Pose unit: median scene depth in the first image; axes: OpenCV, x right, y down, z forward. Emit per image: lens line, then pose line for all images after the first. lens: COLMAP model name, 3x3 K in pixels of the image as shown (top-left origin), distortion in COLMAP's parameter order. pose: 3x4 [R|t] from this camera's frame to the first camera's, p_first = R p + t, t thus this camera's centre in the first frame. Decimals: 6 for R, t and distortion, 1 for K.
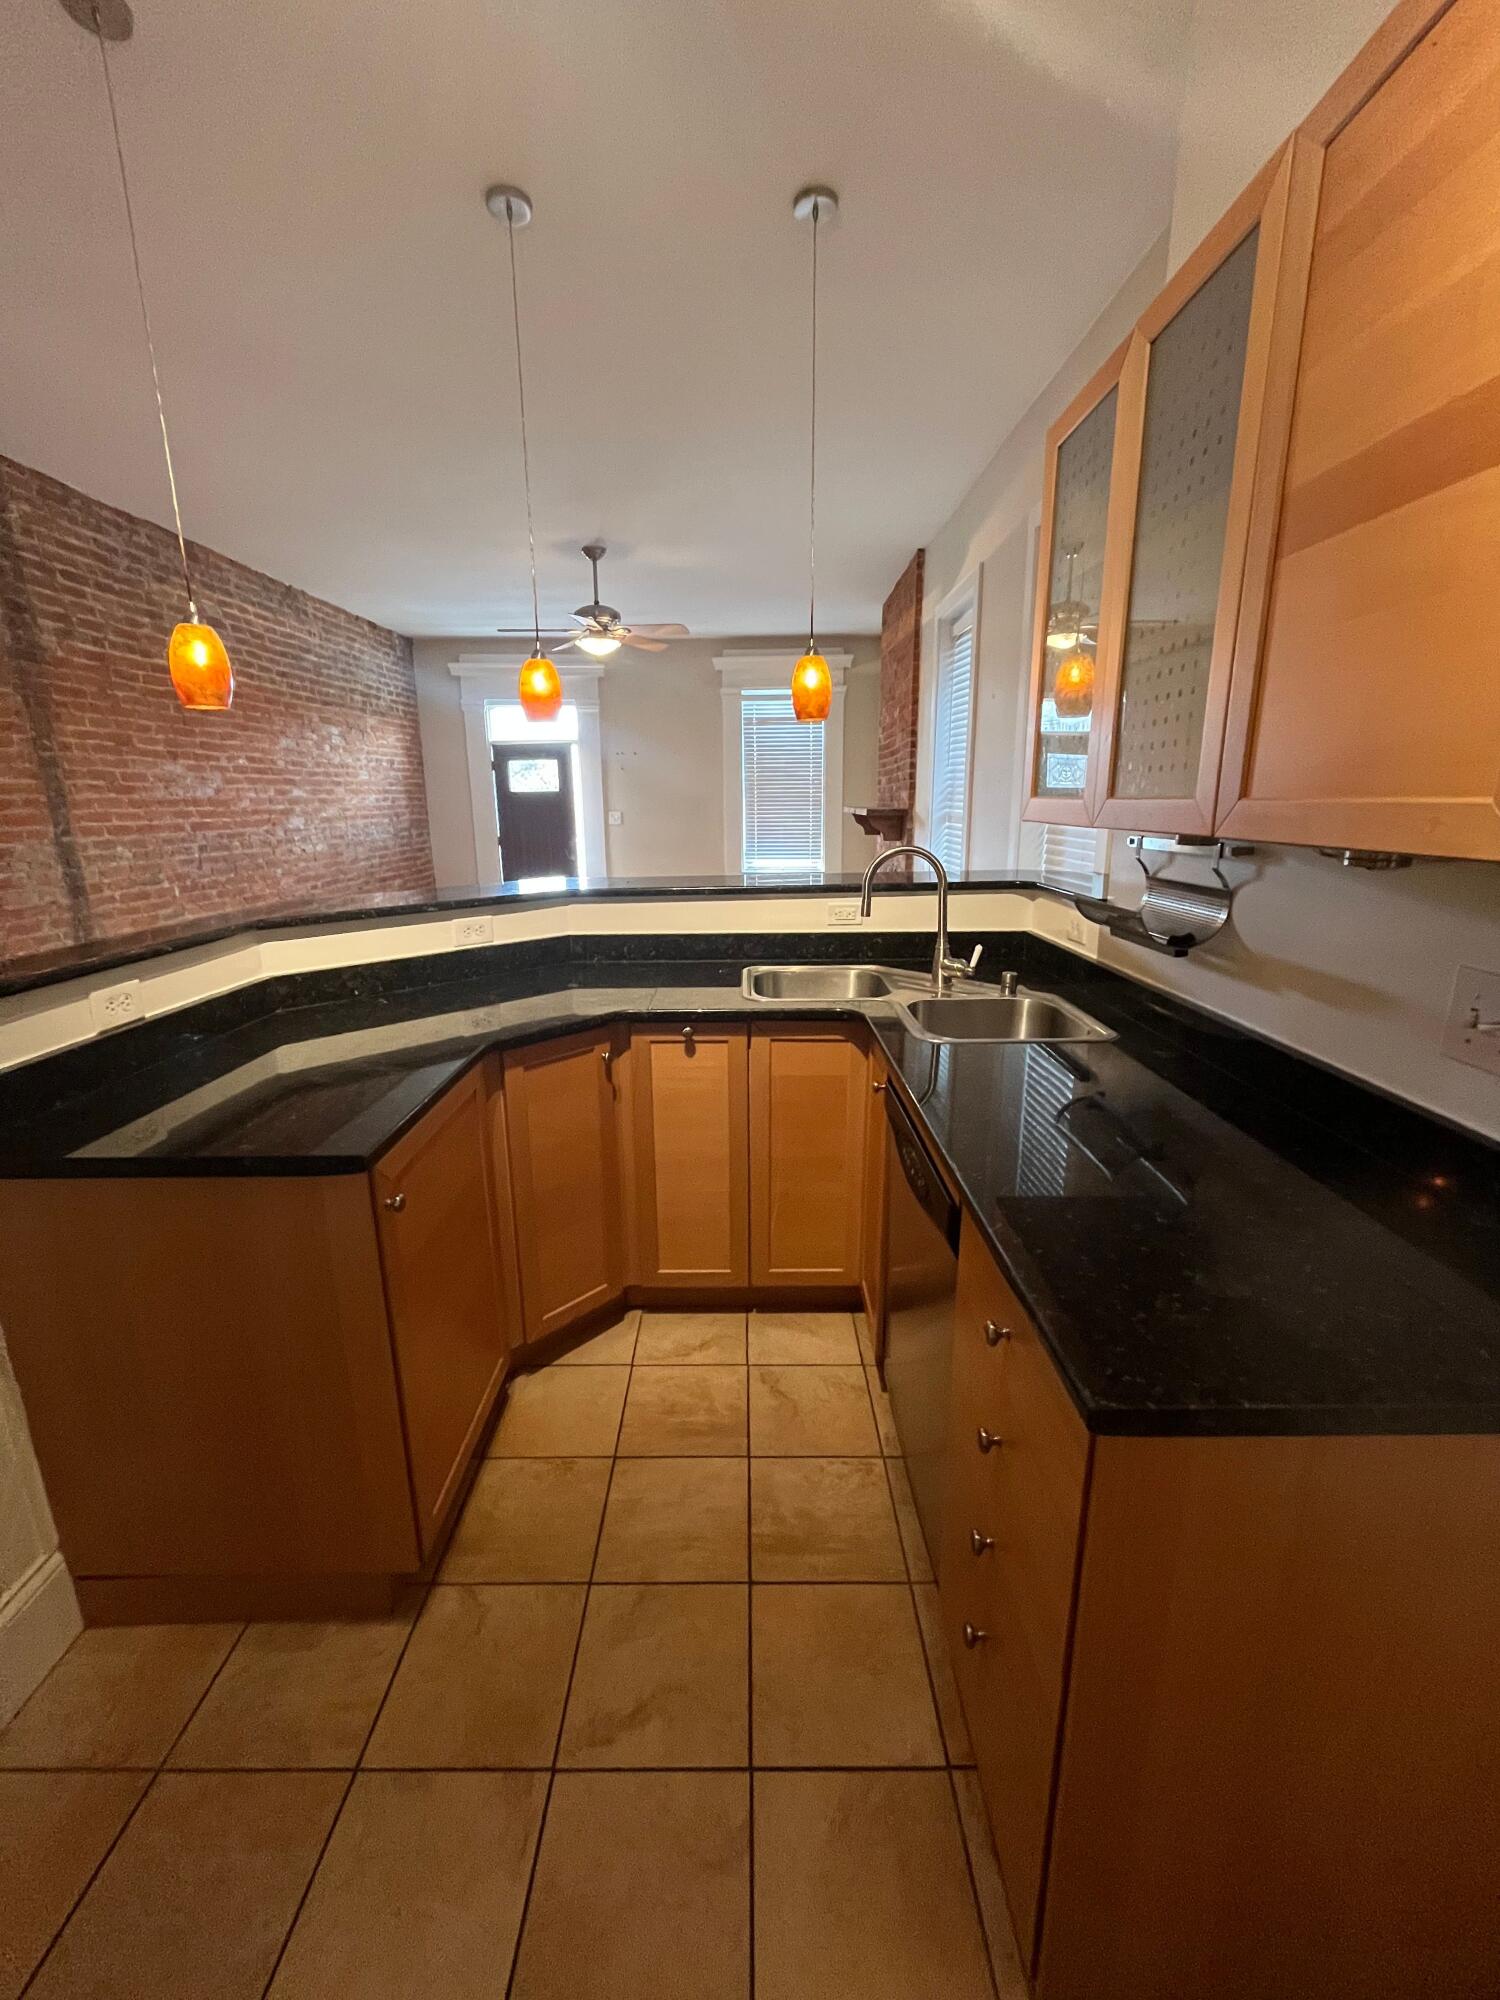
lens RADIAL K [[807.3, 0, 751.2], [0, 807.3, 997.8], [0, 0, 1]] dist [0.001753, 0.000497]
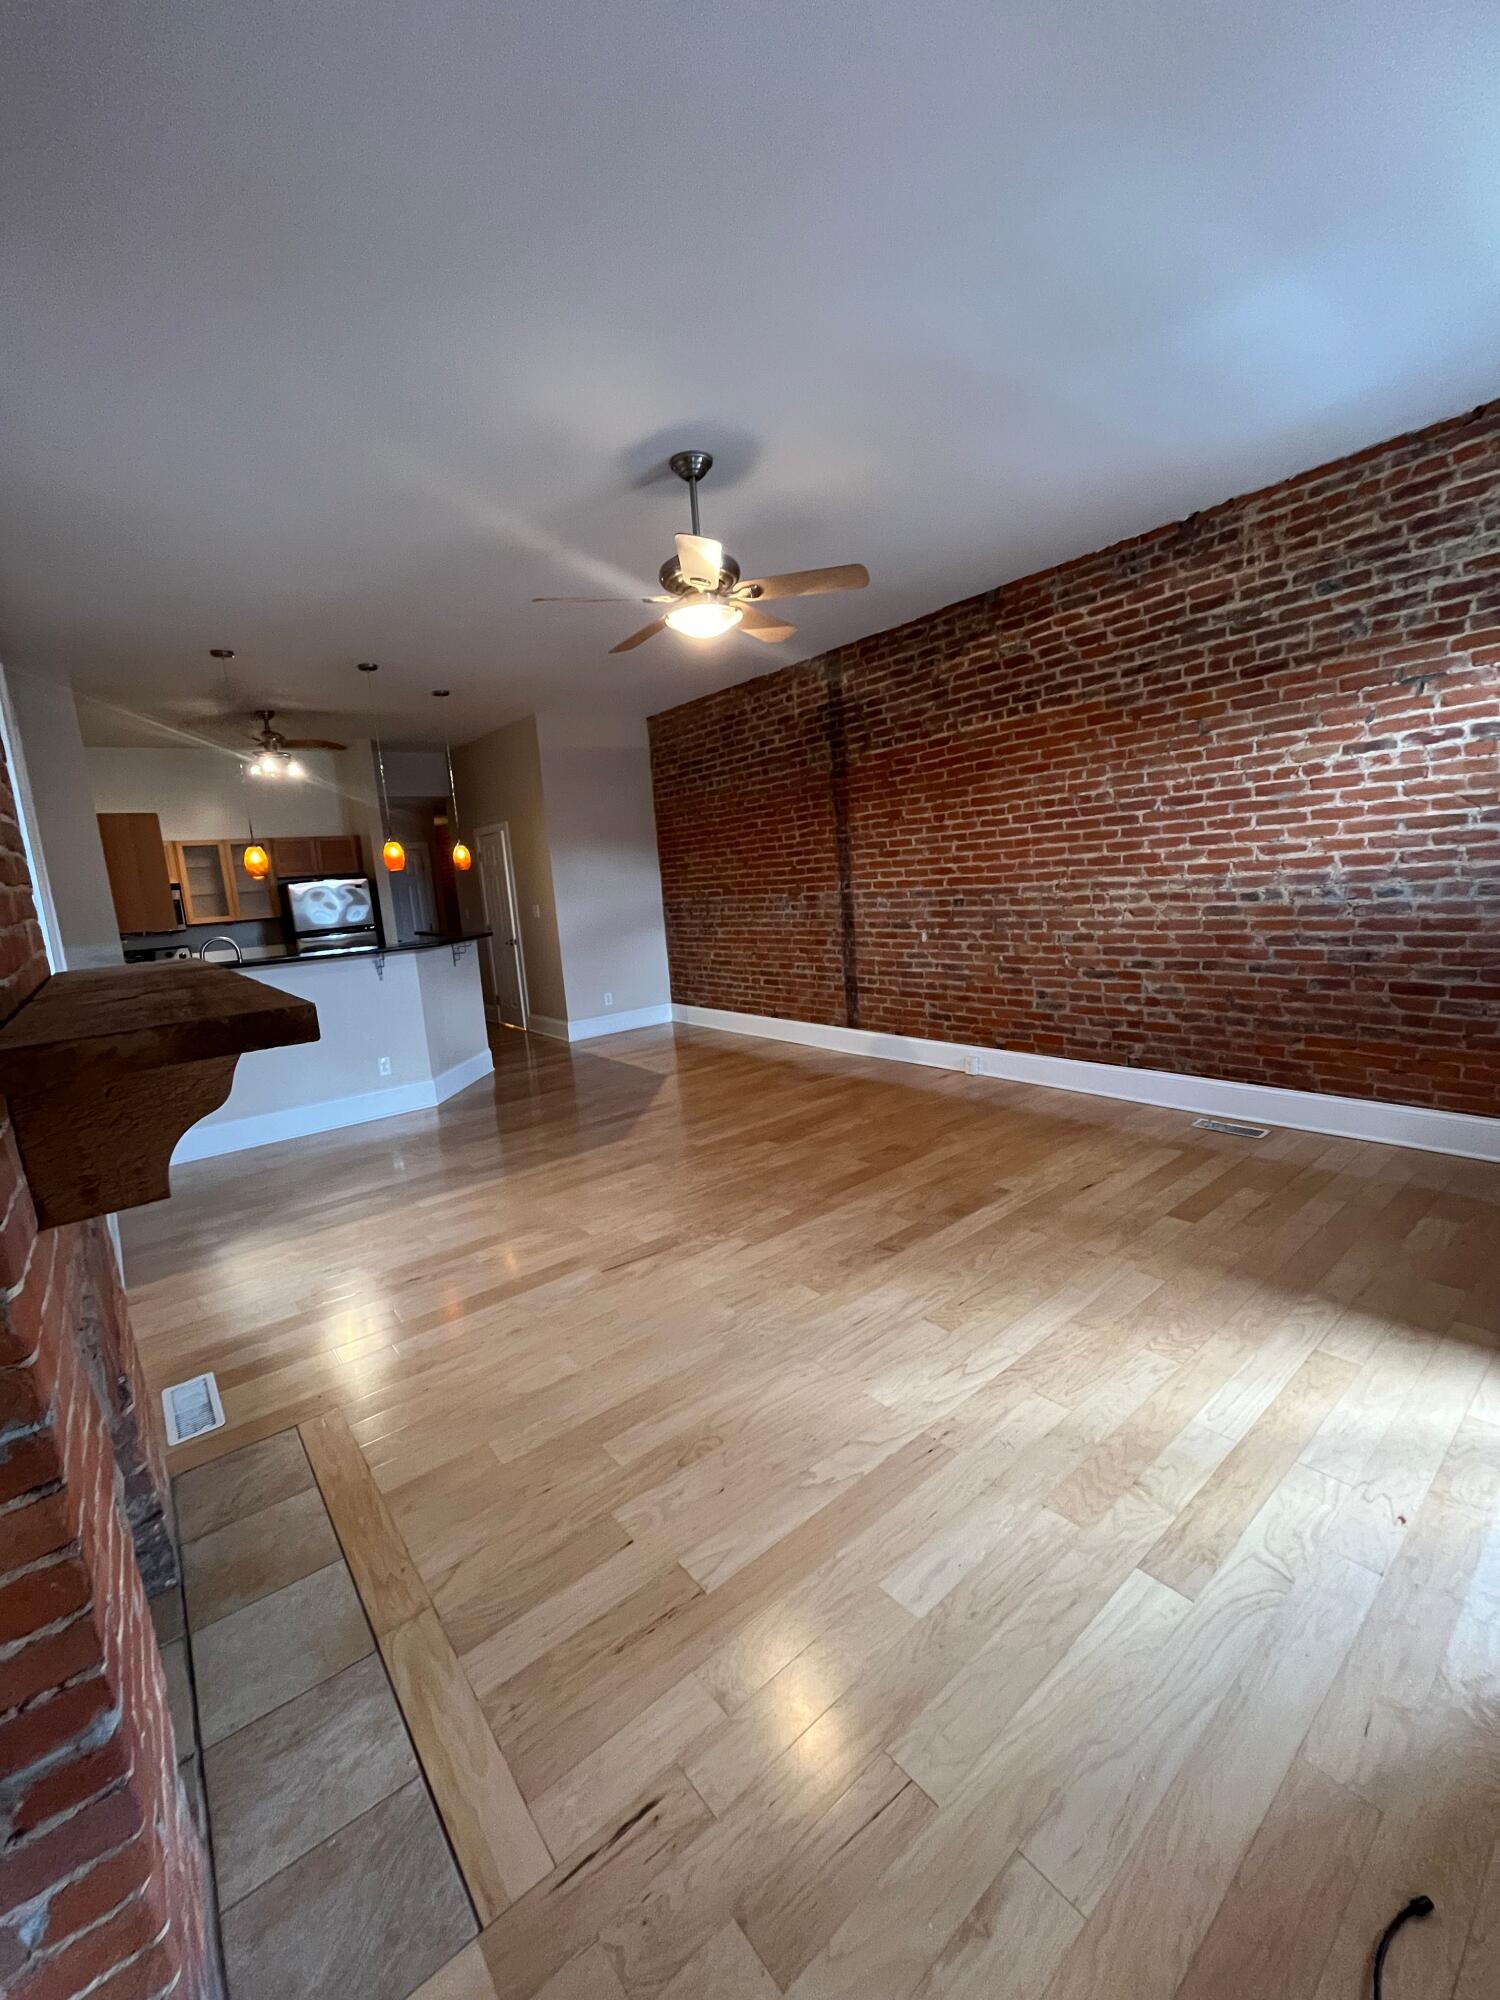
lens RADIAL K [[807.3, 0, 748.4], [0, 807.3, 1002.9], [0, 0, 1]] dist [0.001753, 0.000497]
pose [[-0.771392, 0.161958, -0.615406, 0.226587], [-0.075525, 0.936936, 0.341243, -0.446112], [0.631863, 0.309711, -0.710513, 1.801677]]
